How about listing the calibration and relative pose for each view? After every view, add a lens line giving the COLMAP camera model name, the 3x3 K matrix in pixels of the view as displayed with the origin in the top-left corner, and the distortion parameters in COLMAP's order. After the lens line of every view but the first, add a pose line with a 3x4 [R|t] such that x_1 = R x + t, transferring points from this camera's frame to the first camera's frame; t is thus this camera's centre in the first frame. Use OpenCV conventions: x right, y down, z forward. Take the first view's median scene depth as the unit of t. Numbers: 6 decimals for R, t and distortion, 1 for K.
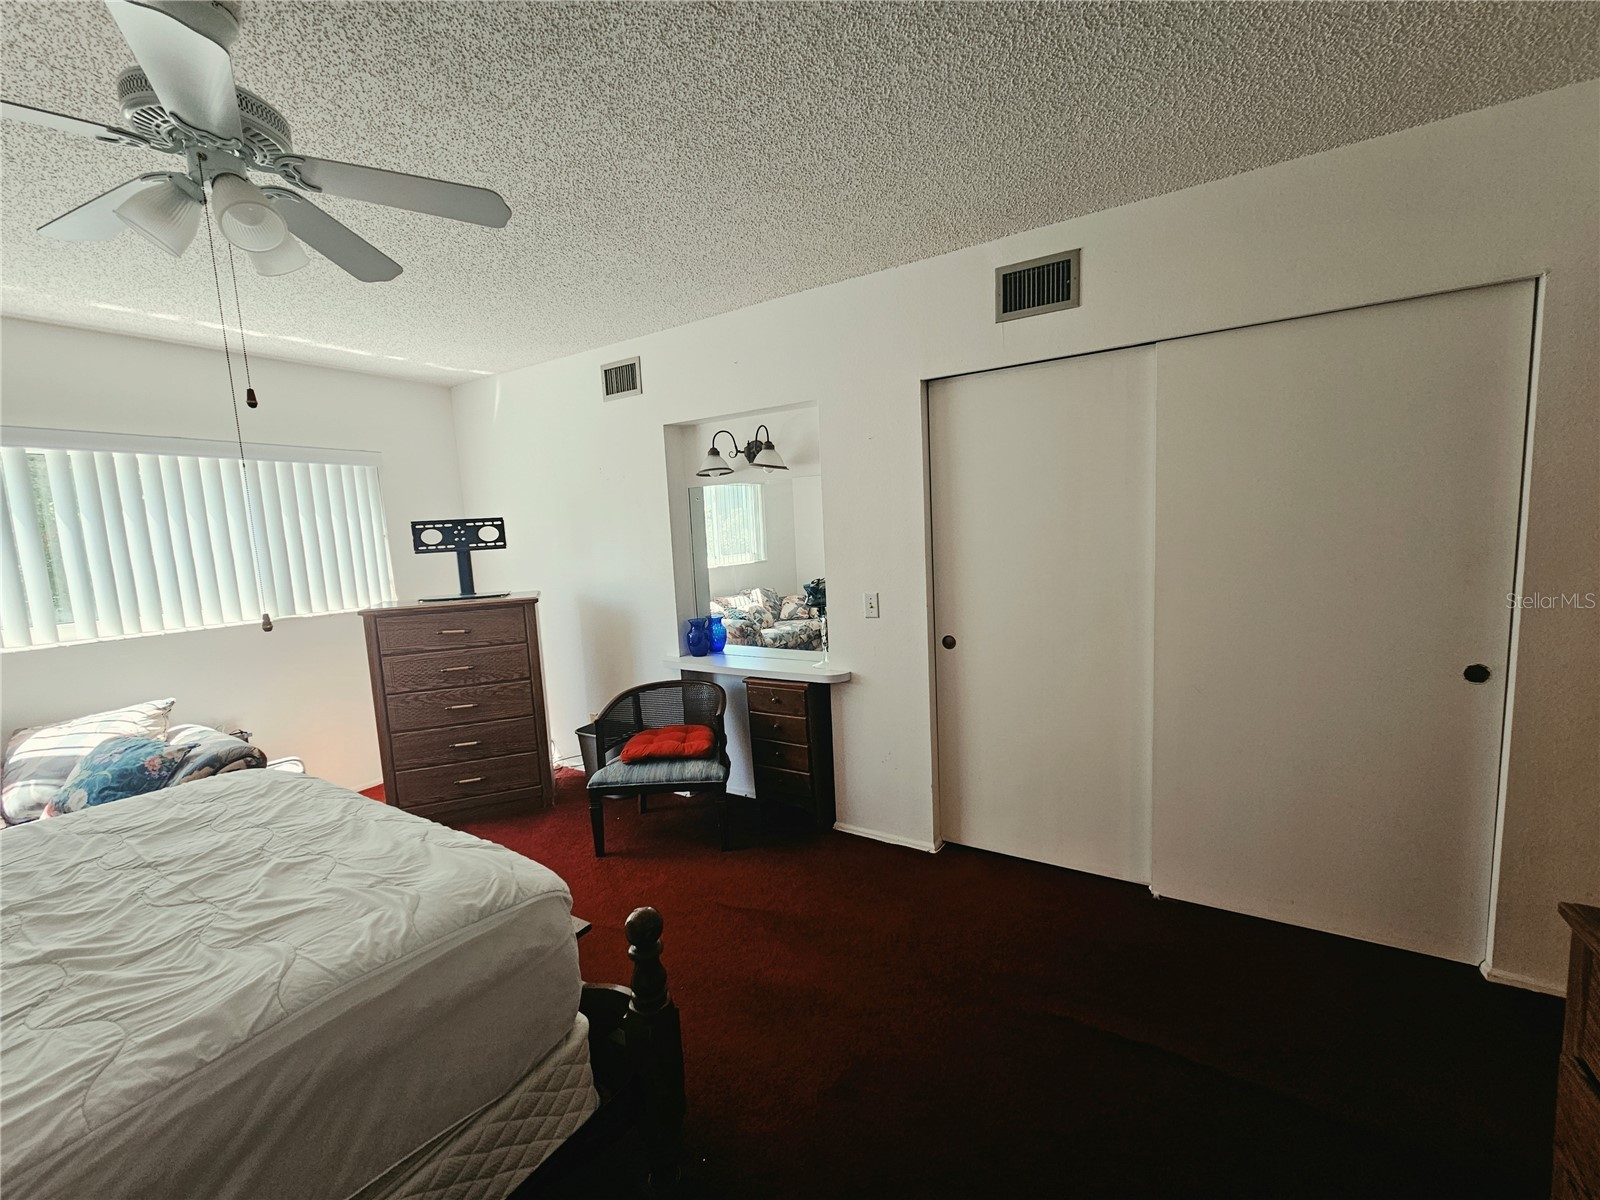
lens RADIAL K [[655.1, 0, 802.1], [0, 655.1, 605.2], [0, 0, 1]] dist [0.000387, -0.000784]
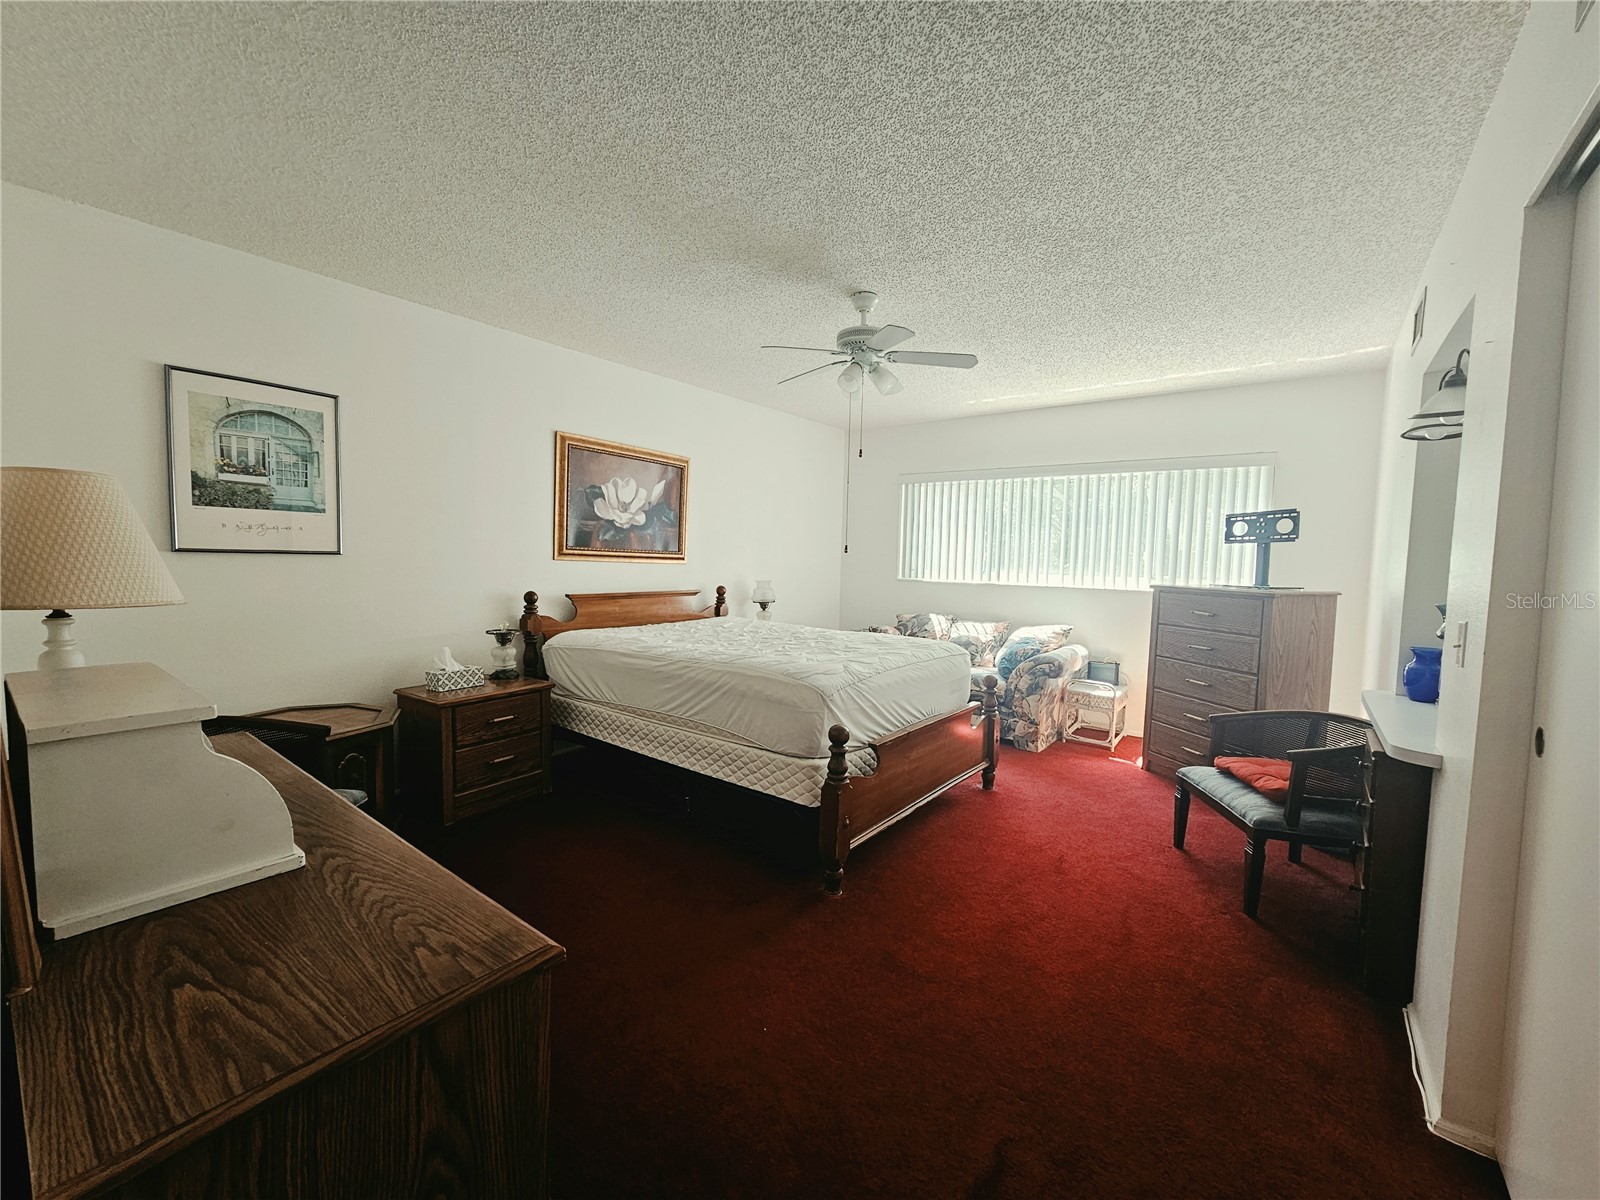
lens RADIAL K [[655.1, 0, 799.4], [0, 655.1, 601.5], [0, 0, 1]] dist [0.000387, -0.000784]
pose [[-0.107372, 0.108504, -0.988280, 0.585344], [-0.139527, 0.982545, 0.123033, -0.018306], [0.984380, 0.151102, -0.090359, 0.403526]]
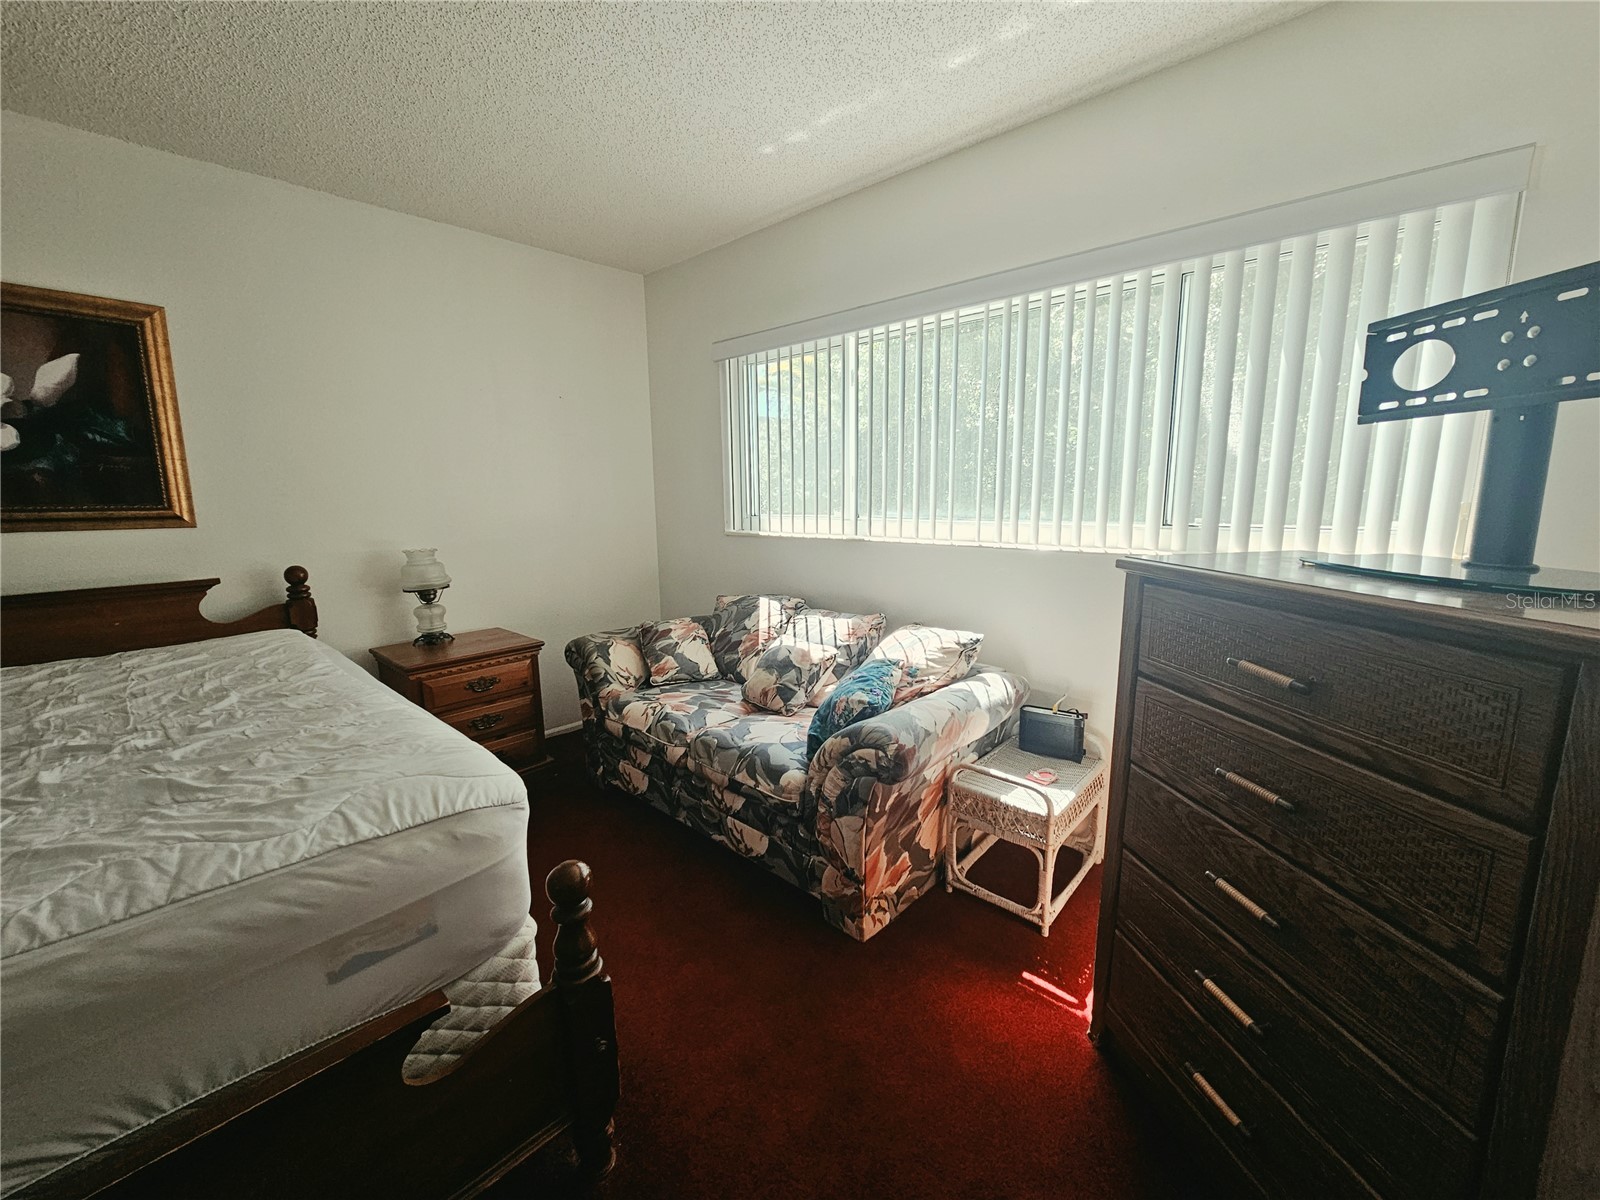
lens RADIAL K [[655.1, 0, 799.9], [0, 655.1, 606.3], [0, 0, 1]] dist [0.000387, -0.000784]
pose [[-0.195248, 0.216280, -0.956609, -0.184879], [-0.096133, 0.966464, 0.238129, -0.039122], [0.976031, 0.138456, -0.167909, 0.778217]]
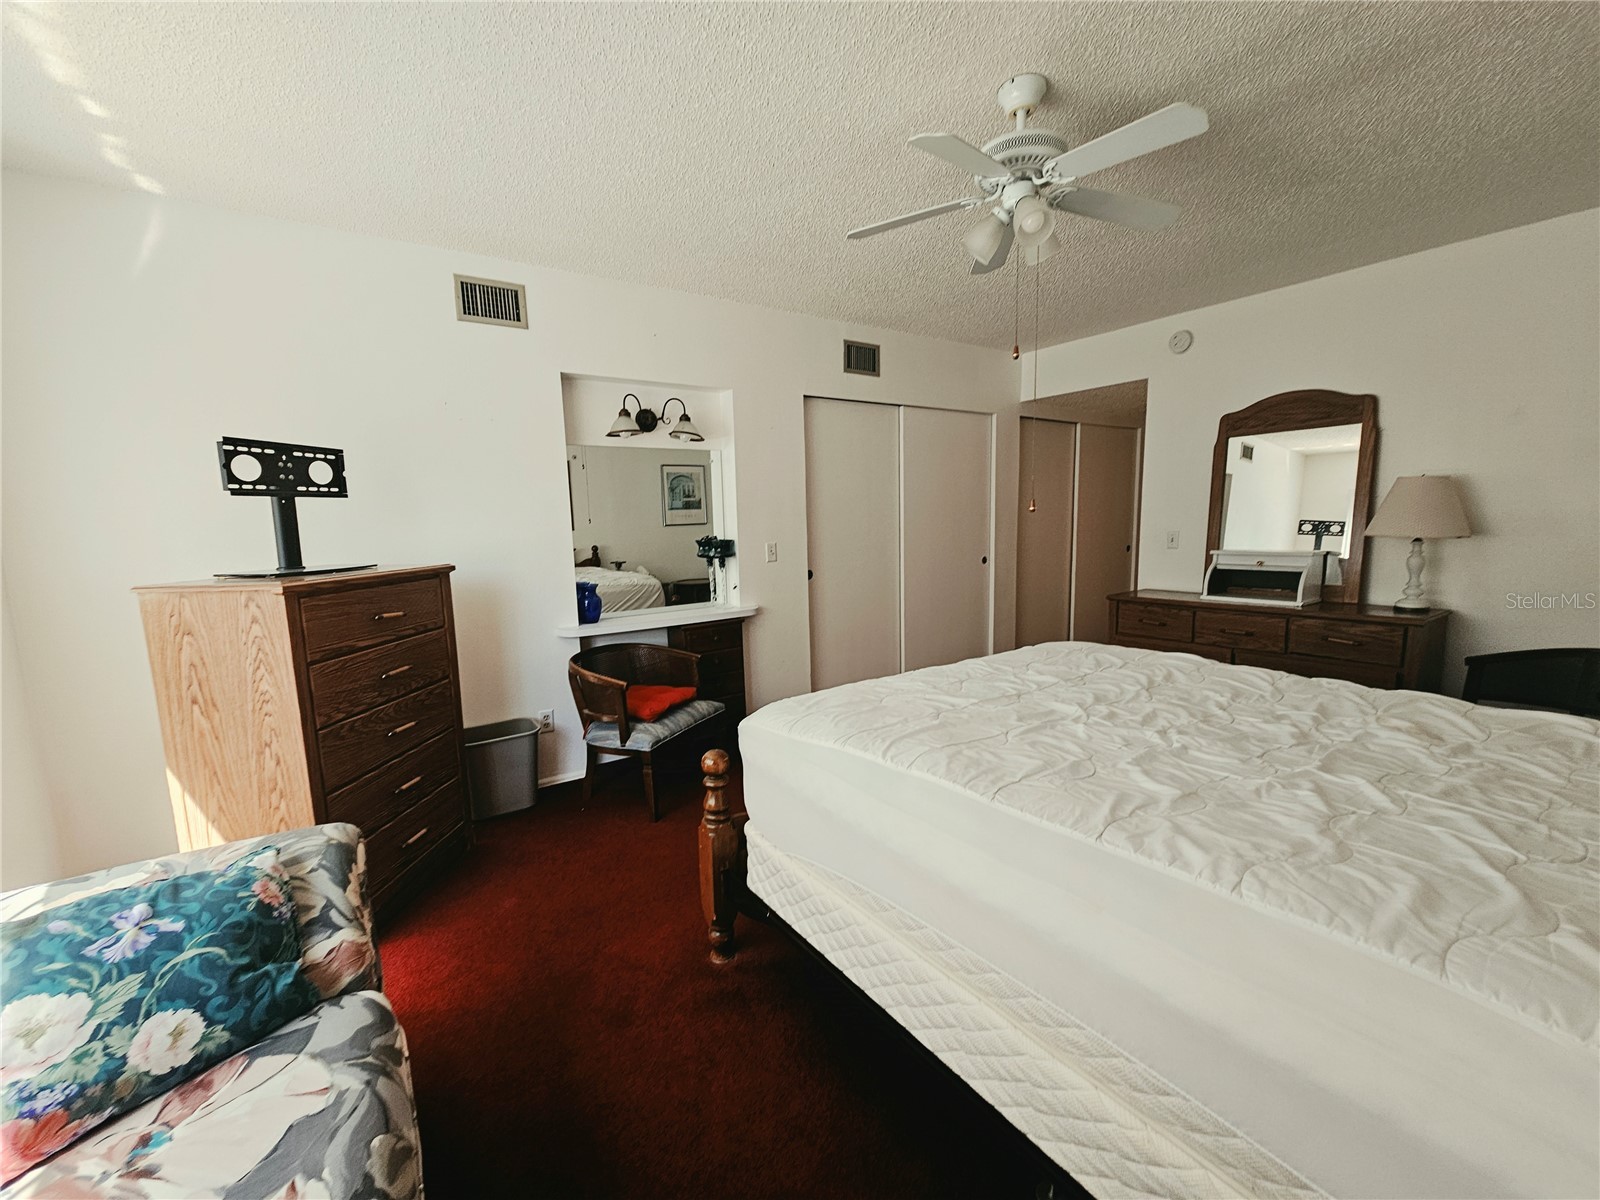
lens RADIAL K [[655.1, 0, 791.4], [0, 655.1, 603.7], [0, 0, 1]] dist [0.000387, -0.000784]
pose [[0.409541, -0.082663, 0.908539, -0.901054], [0.115039, 0.992616, 0.038457, 0.047162], [-0.905010, 0.088768, 0.416026, 0.337294]]
